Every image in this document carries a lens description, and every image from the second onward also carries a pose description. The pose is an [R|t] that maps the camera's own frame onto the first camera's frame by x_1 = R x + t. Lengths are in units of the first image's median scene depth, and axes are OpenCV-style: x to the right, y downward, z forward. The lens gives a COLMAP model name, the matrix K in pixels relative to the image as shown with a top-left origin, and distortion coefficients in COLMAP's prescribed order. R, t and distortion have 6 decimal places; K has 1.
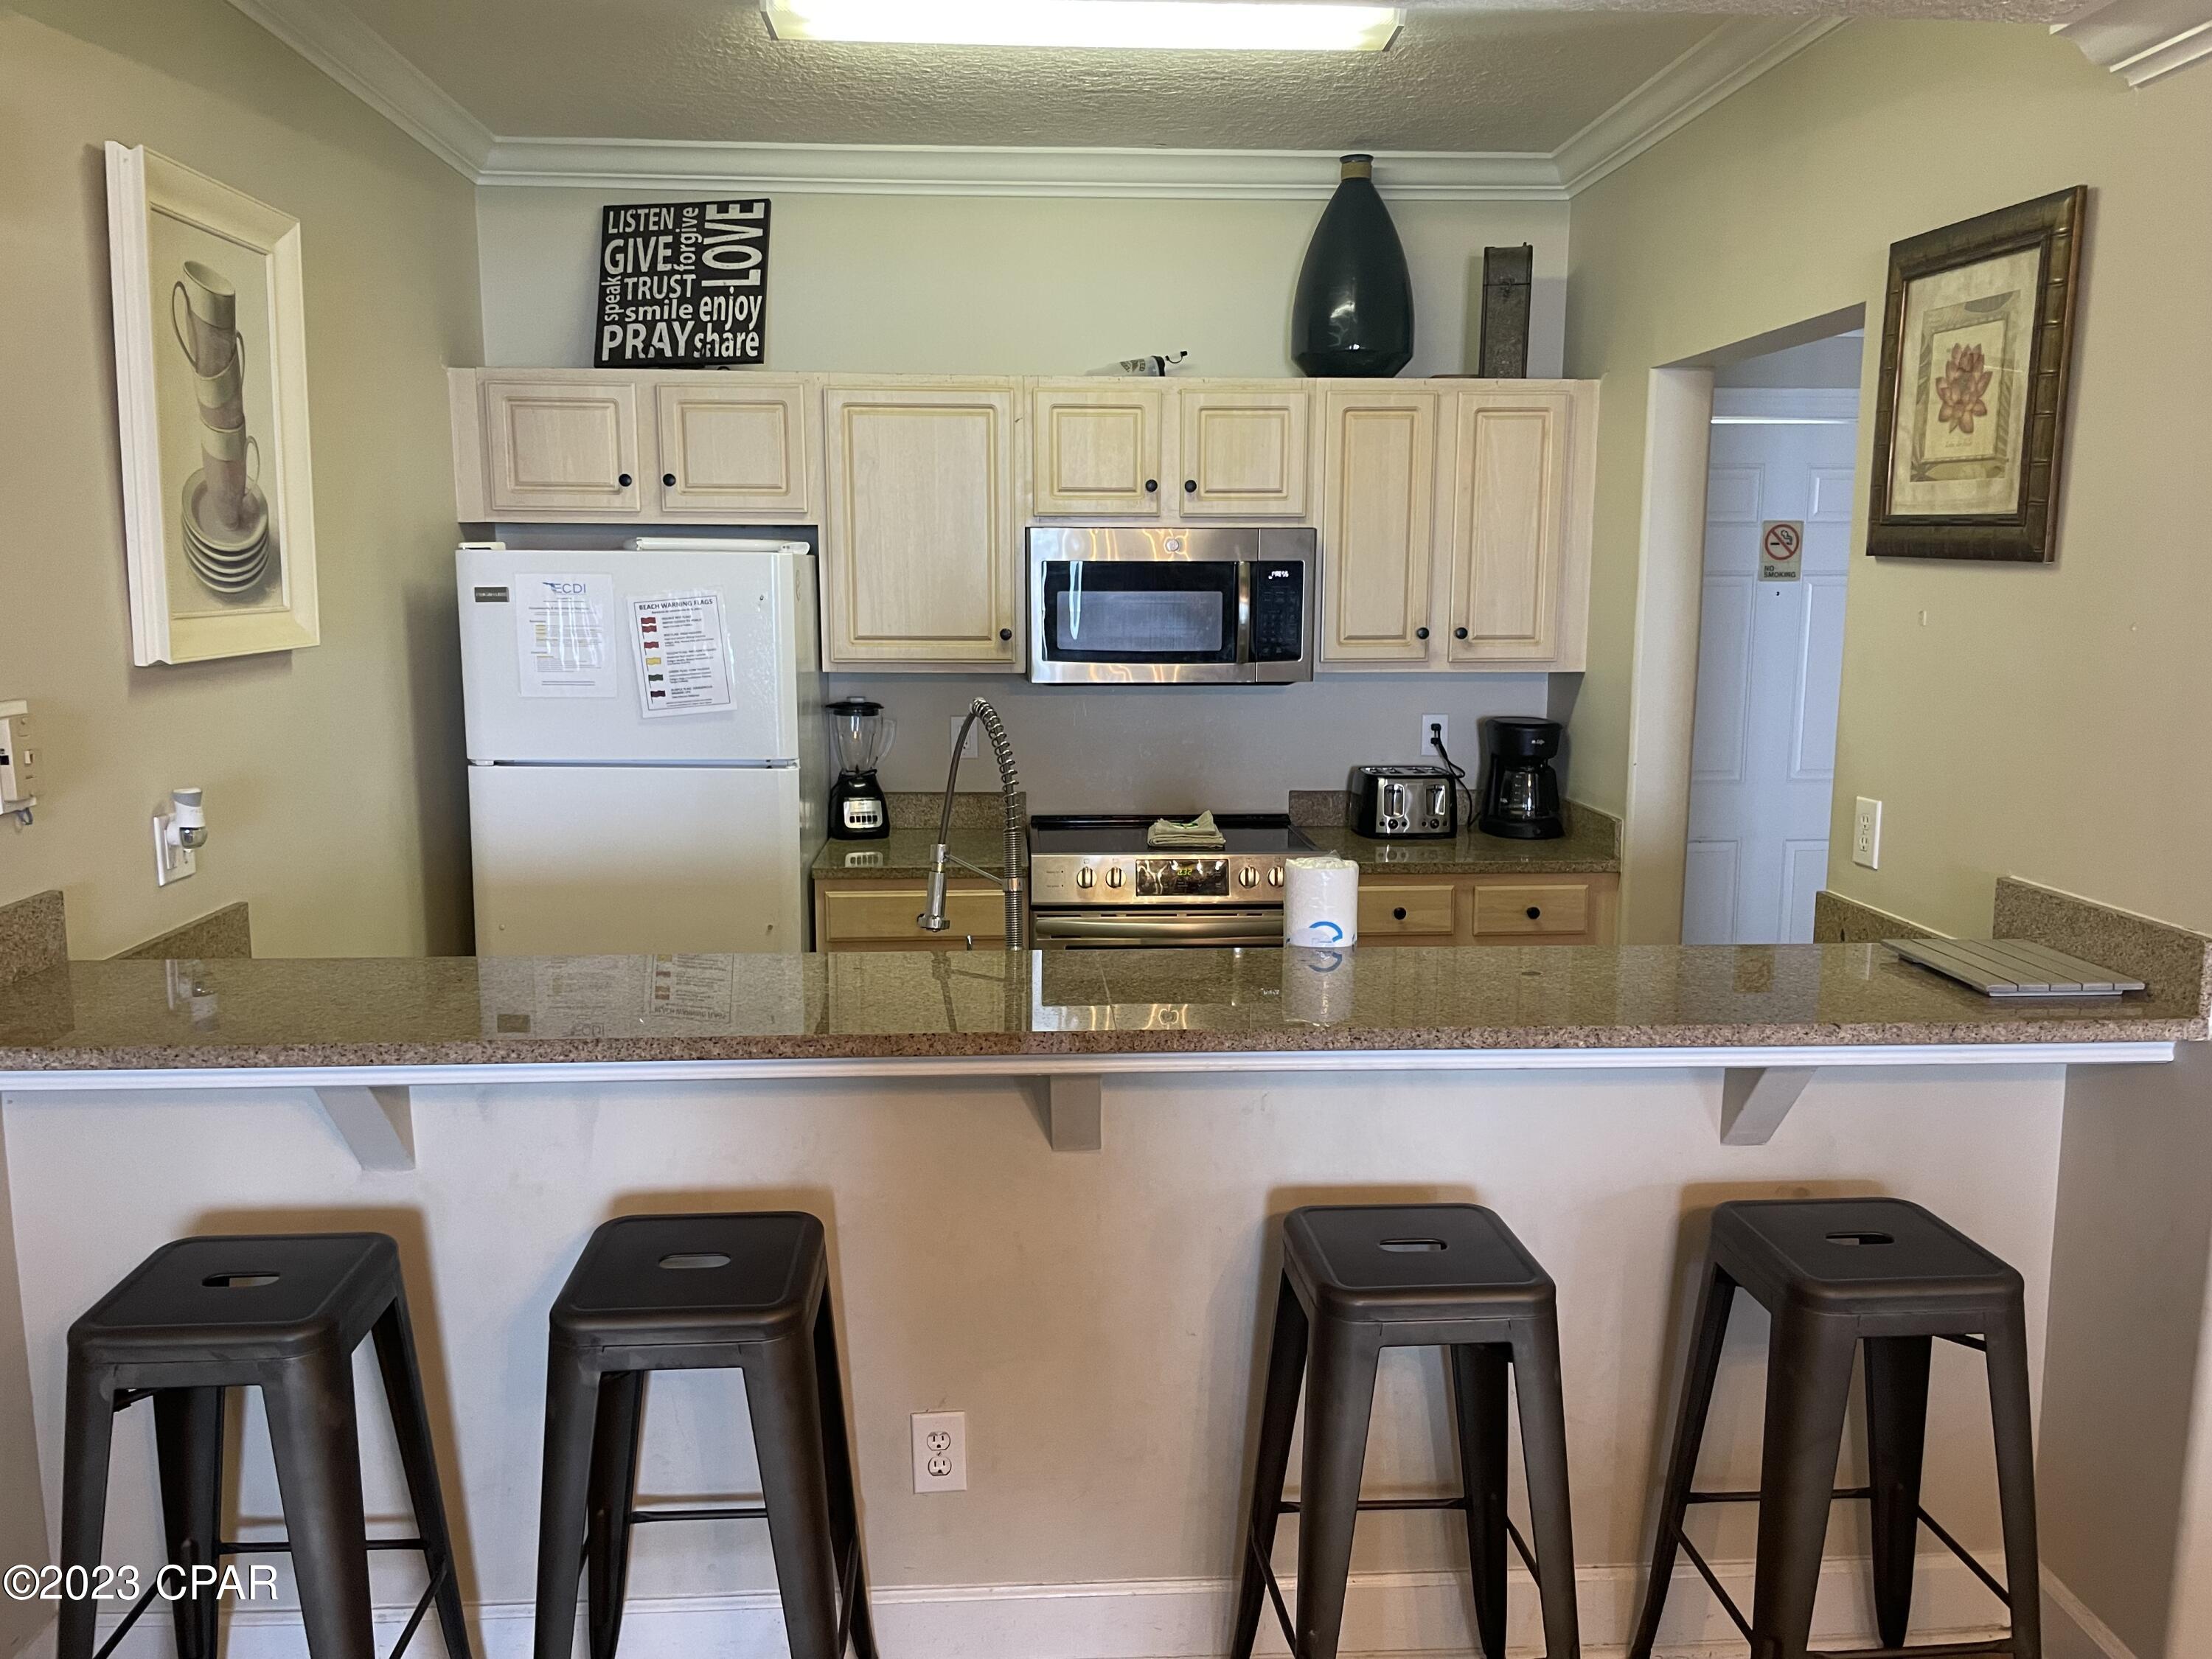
lens RADIAL K [[1671.0, 0, 1110.6], [0, 1671.0, 828.1], [0, 0, 1]] dist [0.015732, -0.011644]
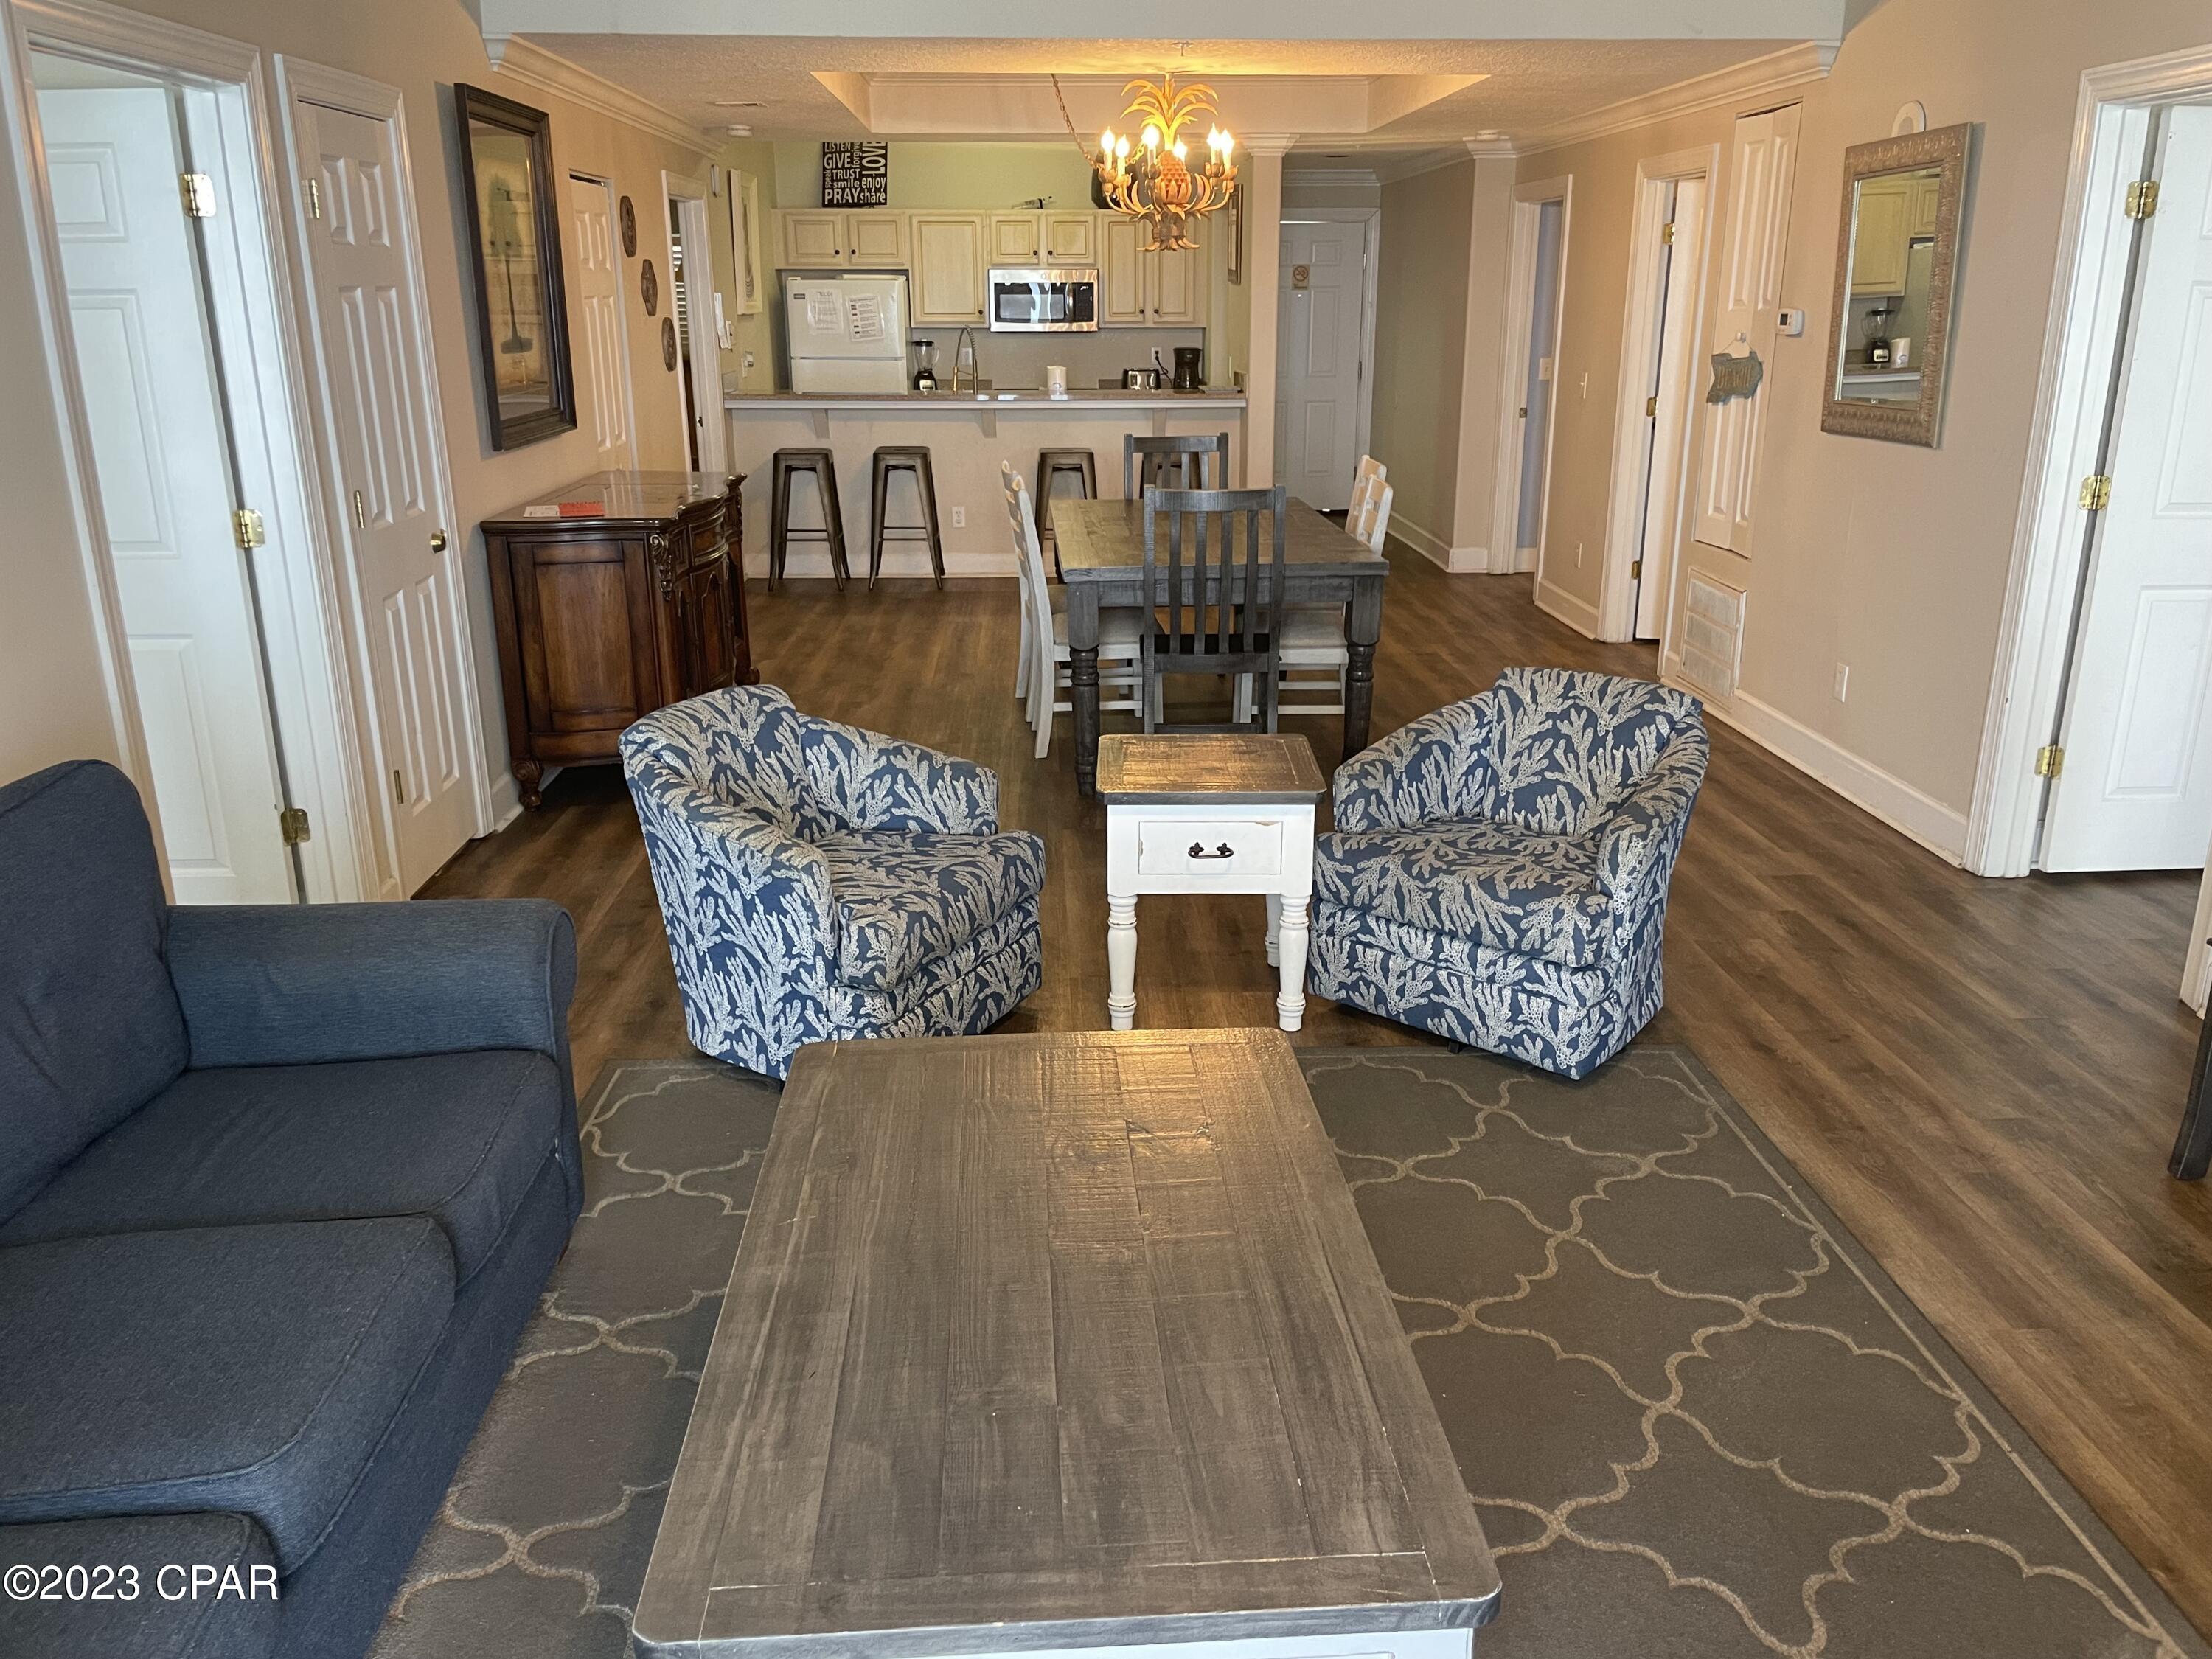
lens RADIAL K [[1671.0, 0, 1104.9], [0, 1671.0, 836.2], [0, 0, 1]] dist [0.015732, -0.011644]
pose [[0.999914, -0.001188, -0.013032, 0.166956], [0.003256, 0.987141, 0.159818, 0.279654], [0.012674, -0.159847, 0.987060, -1.740260]]
